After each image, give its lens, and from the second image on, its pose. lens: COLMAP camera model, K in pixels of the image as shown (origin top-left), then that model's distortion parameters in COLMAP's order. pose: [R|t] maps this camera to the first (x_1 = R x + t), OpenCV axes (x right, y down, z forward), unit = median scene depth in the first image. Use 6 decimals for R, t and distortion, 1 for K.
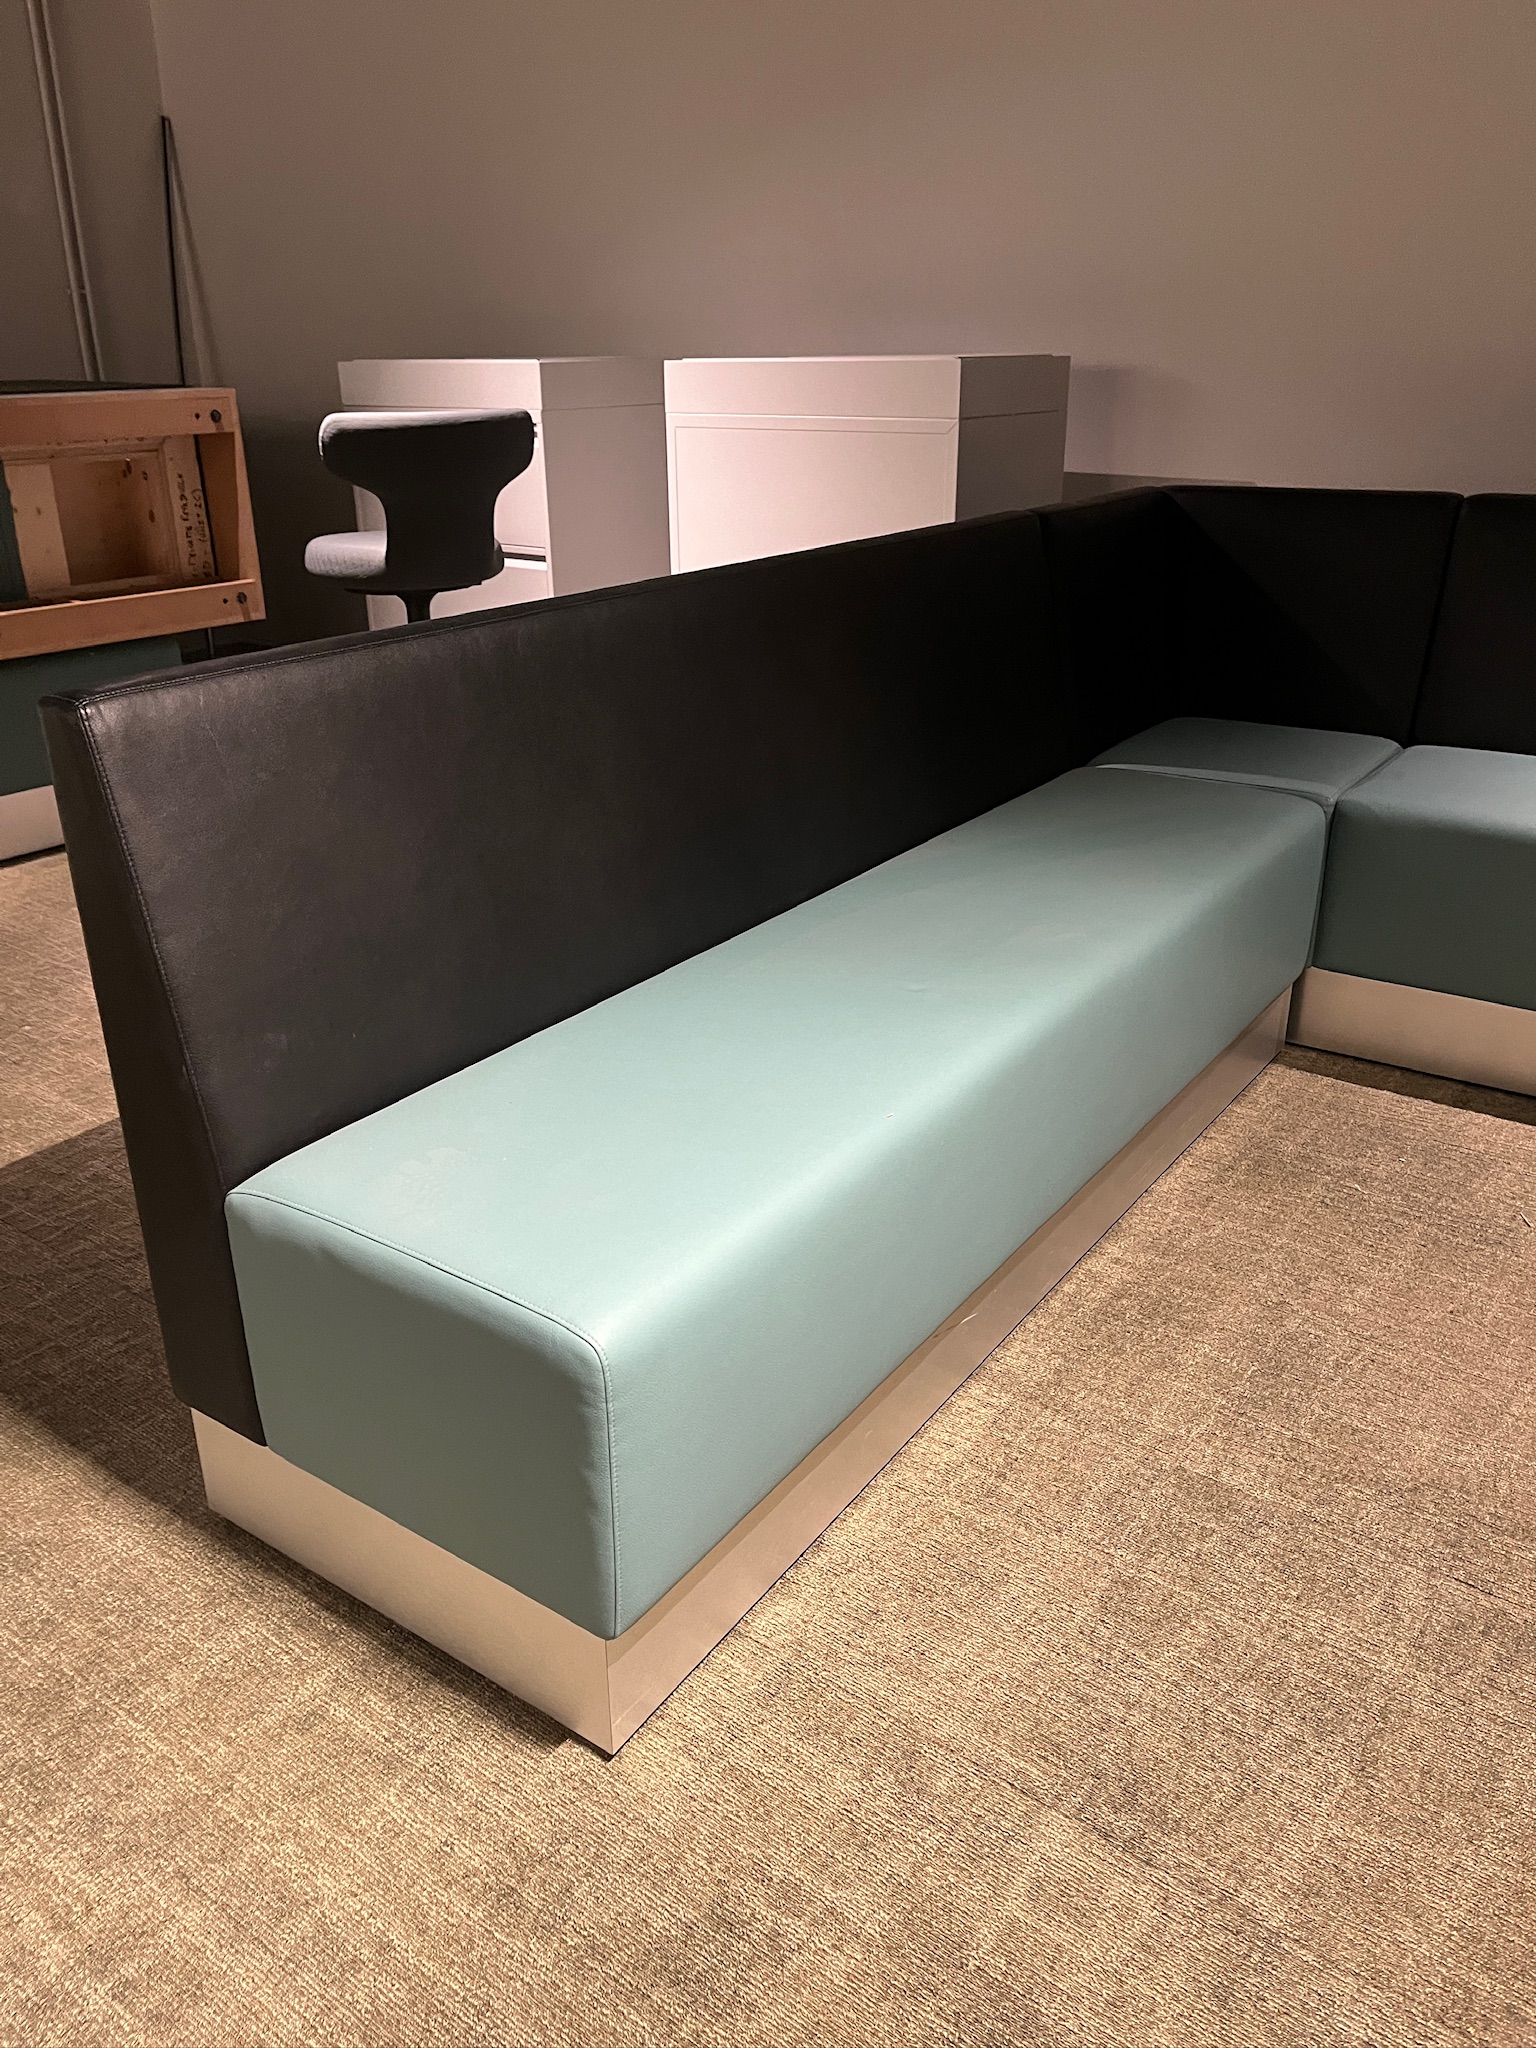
lens RADIAL K [[1523.6, 0, 752.5], [0, 1523.6, 1041.9], [0, 0, 1]] dist [0.105570, -0.152447]
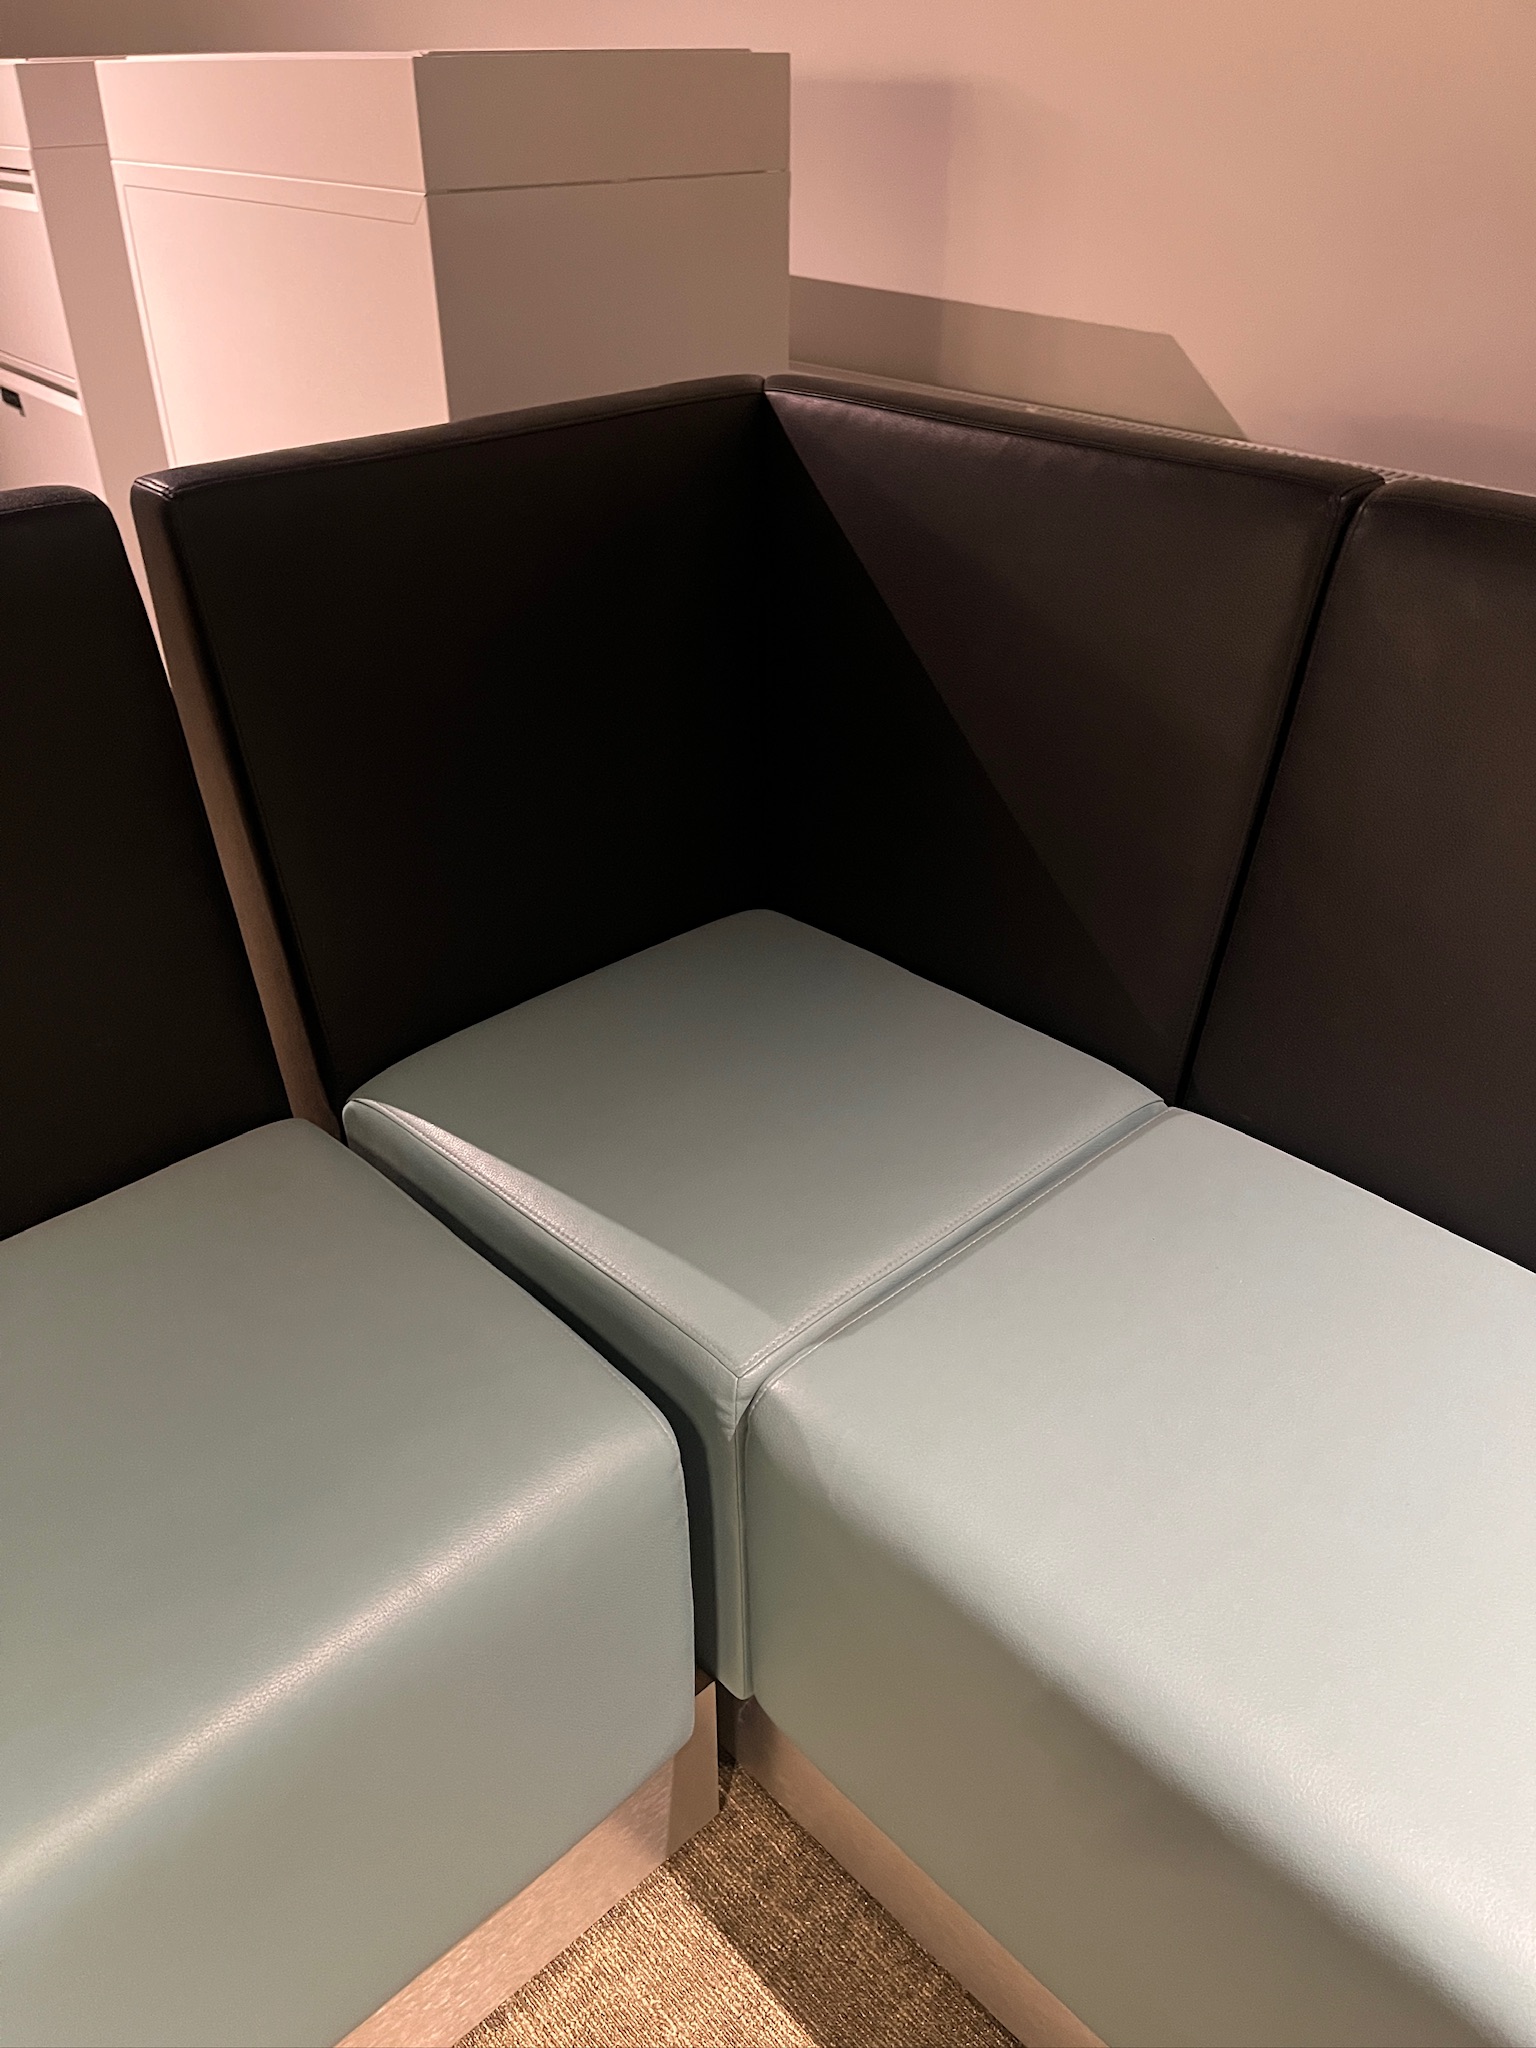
lens RADIAL K [[1631.8, 0, 765.2], [0, 1631.8, 1099.0], [0, 0, 1]] dist [0.009499, 0.001297]
pose [[0.977959, 0.115167, -0.174161, 0.339932], [-0.085390, 0.981784, 0.169734, -0.223388], [0.190536, -0.151121, 0.969978, 0.484758]]
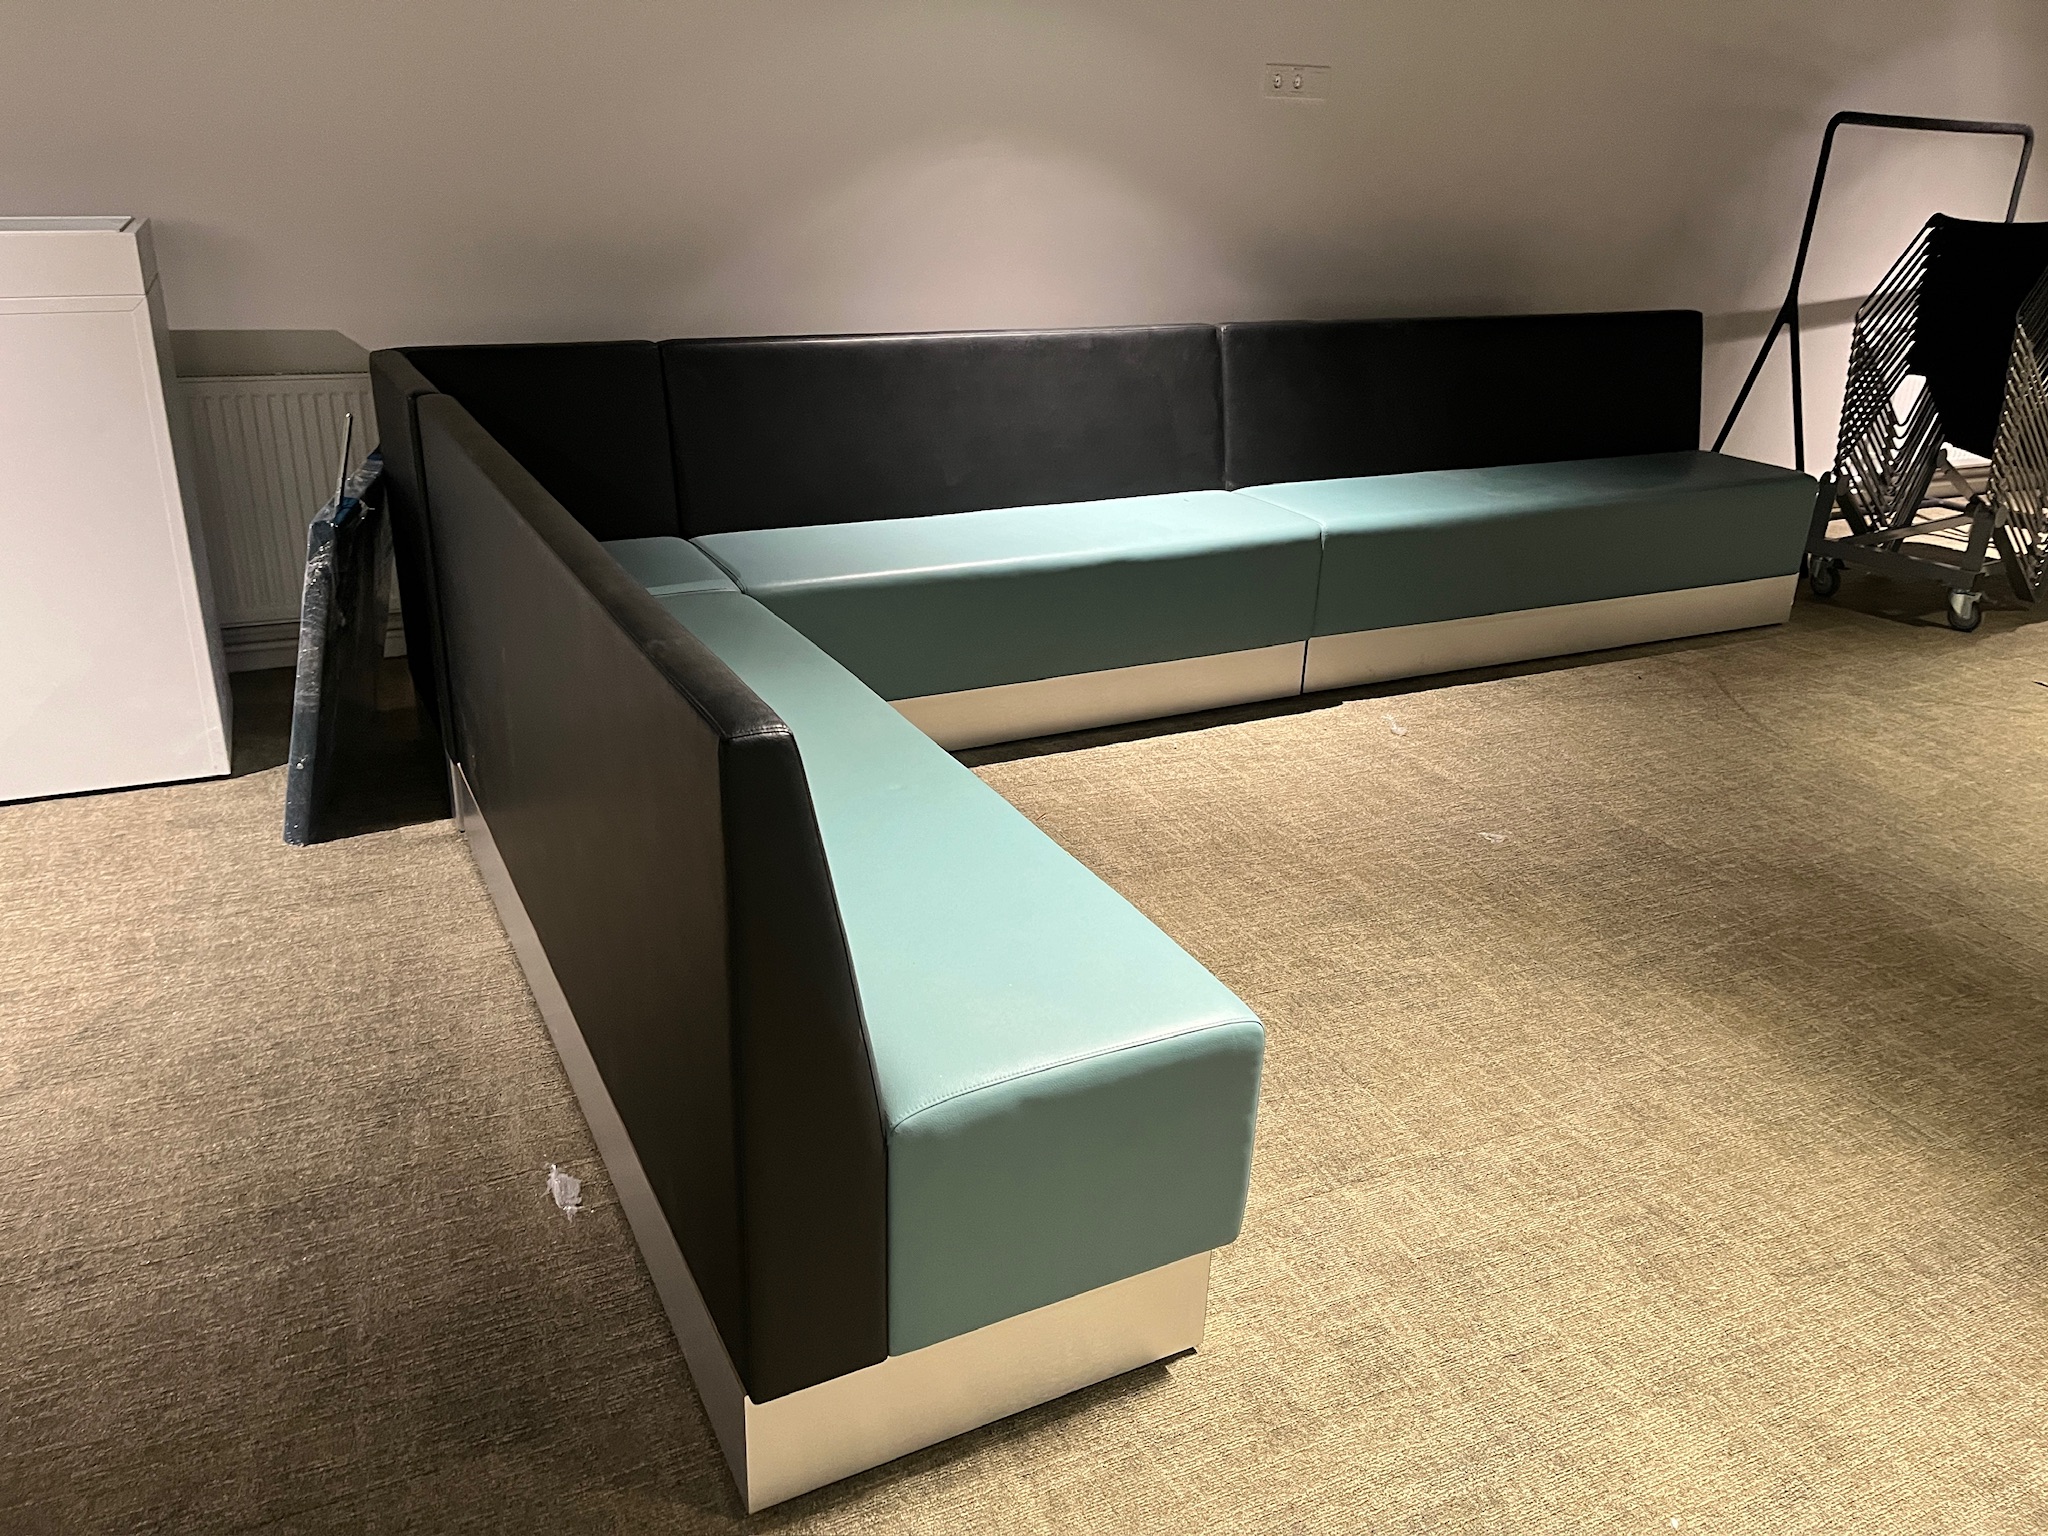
lens RADIAL K [[1546.3, 0, 1030.8], [0, 1546.3, 768.8], [0, 0, 1]] dist [0.027995, -0.004539]
pose [[0.458587, -0.316821, 0.830254, -0.474370], [0.328919, 0.928448, 0.172615, -0.124377], [-0.825536, 0.193927, 0.529983, 0.123846]]
